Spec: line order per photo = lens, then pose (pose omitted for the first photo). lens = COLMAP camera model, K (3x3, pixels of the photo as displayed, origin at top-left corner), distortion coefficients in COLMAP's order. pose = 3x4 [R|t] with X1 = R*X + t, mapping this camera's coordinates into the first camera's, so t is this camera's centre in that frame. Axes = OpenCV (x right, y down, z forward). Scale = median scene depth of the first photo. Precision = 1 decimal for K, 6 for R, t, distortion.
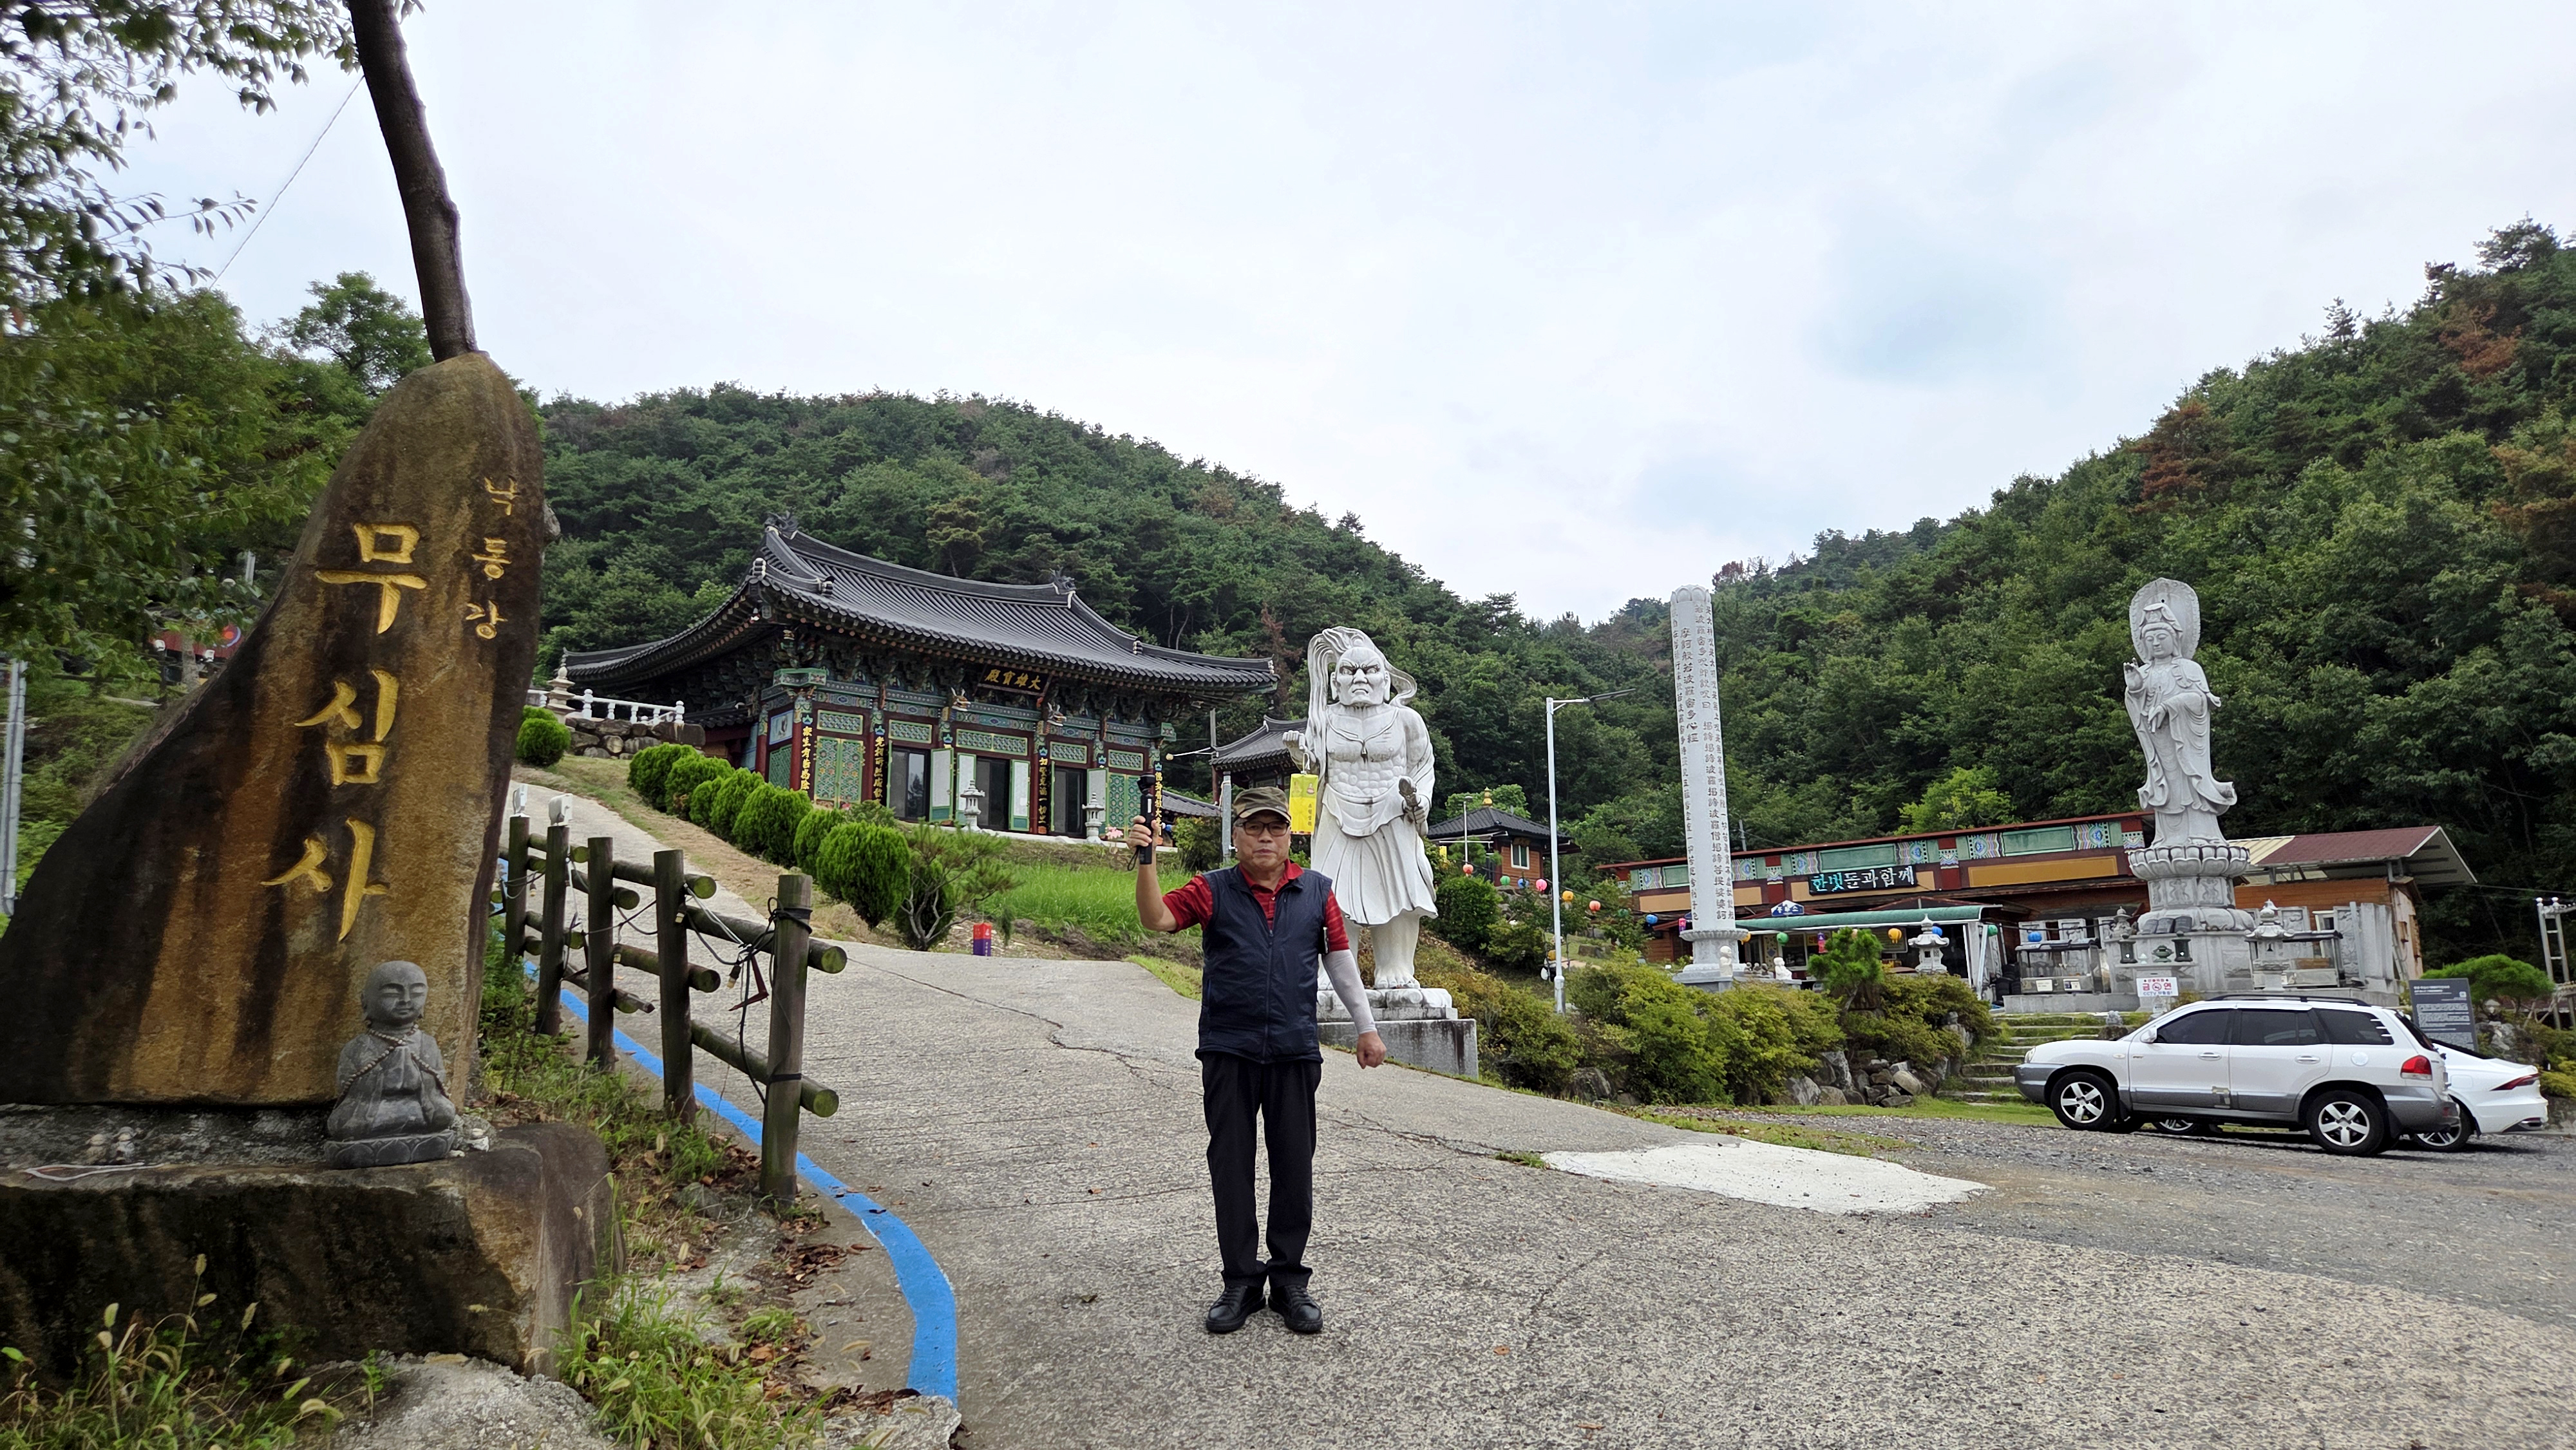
lens RADIAL K [[1697.4, 0, 1287.6], [0, 1697.4, 674.9], [0, 0, 1]] dist [0.088185, -0.084634]
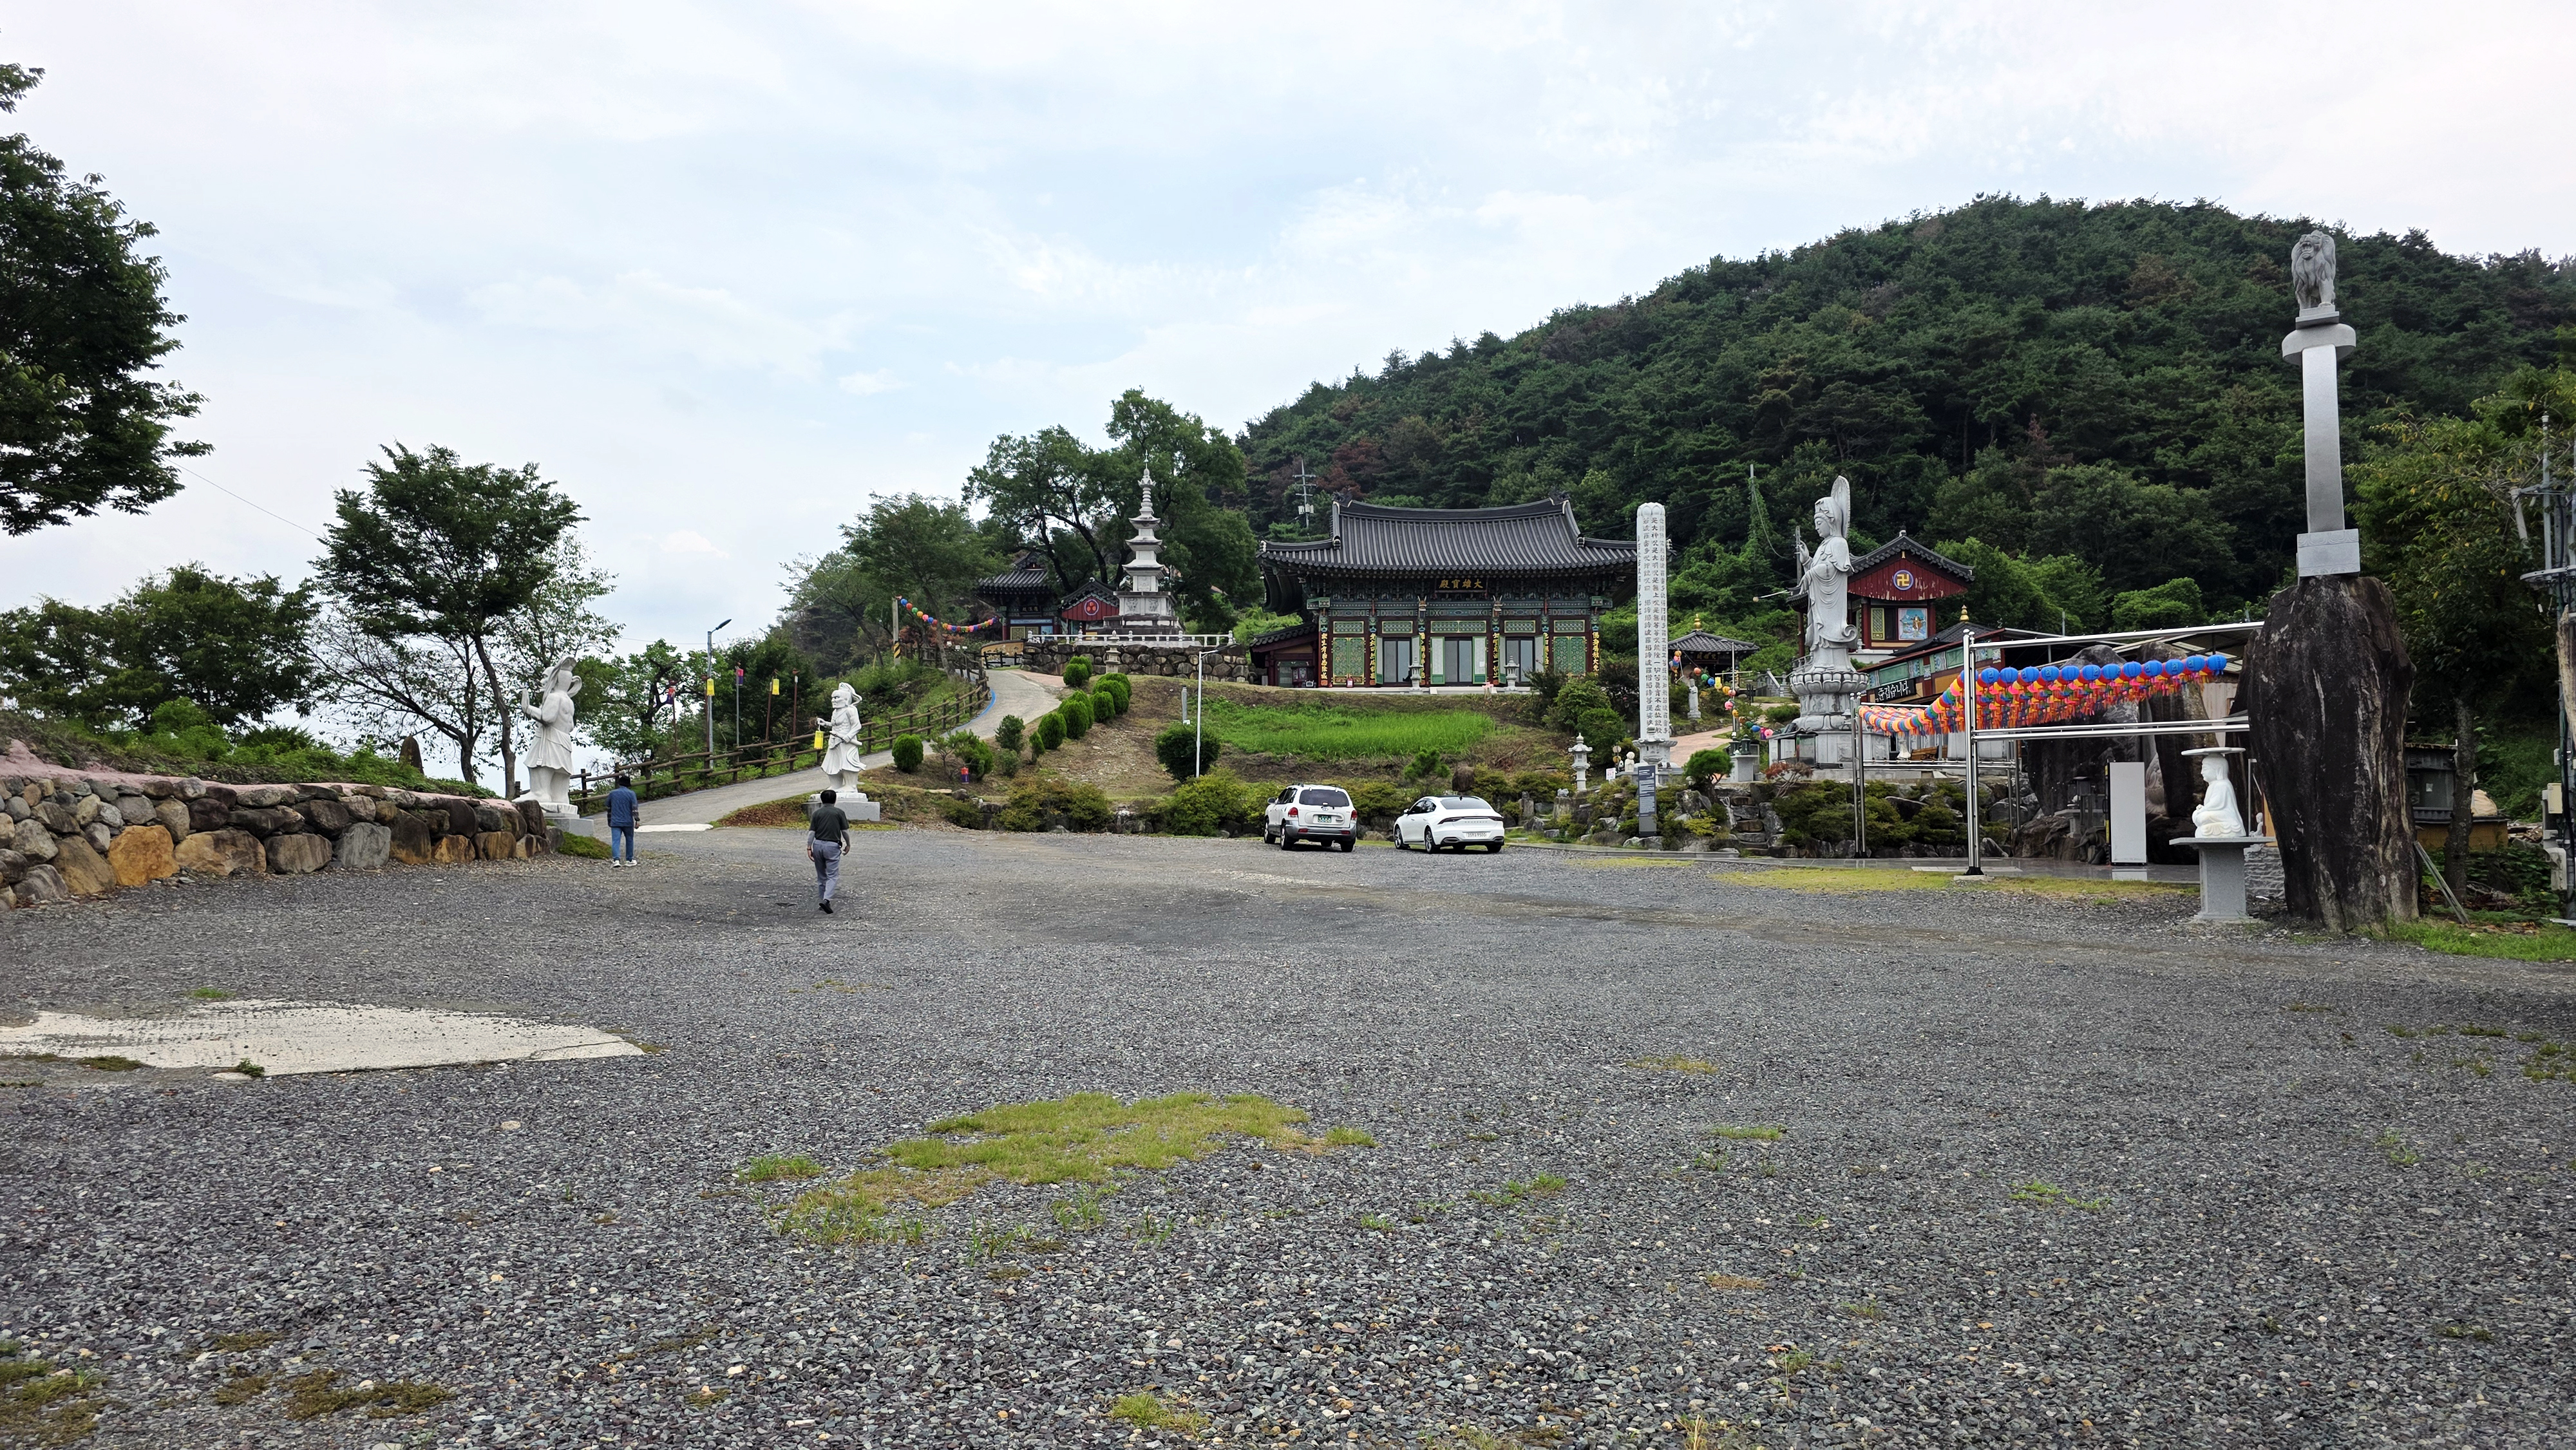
lens RADIAL K [[1709.4, 0, 1288.0], [0, 1709.4, 725.0], [0, 0, 1]] dist [0.086434, -0.108549]
pose [[0.732361, -0.047497, -0.679258, 0.744700], [0.145937, 0.985332, 0.088447, -0.030563], [0.665094, -0.163904, 0.728550, -0.211119]]
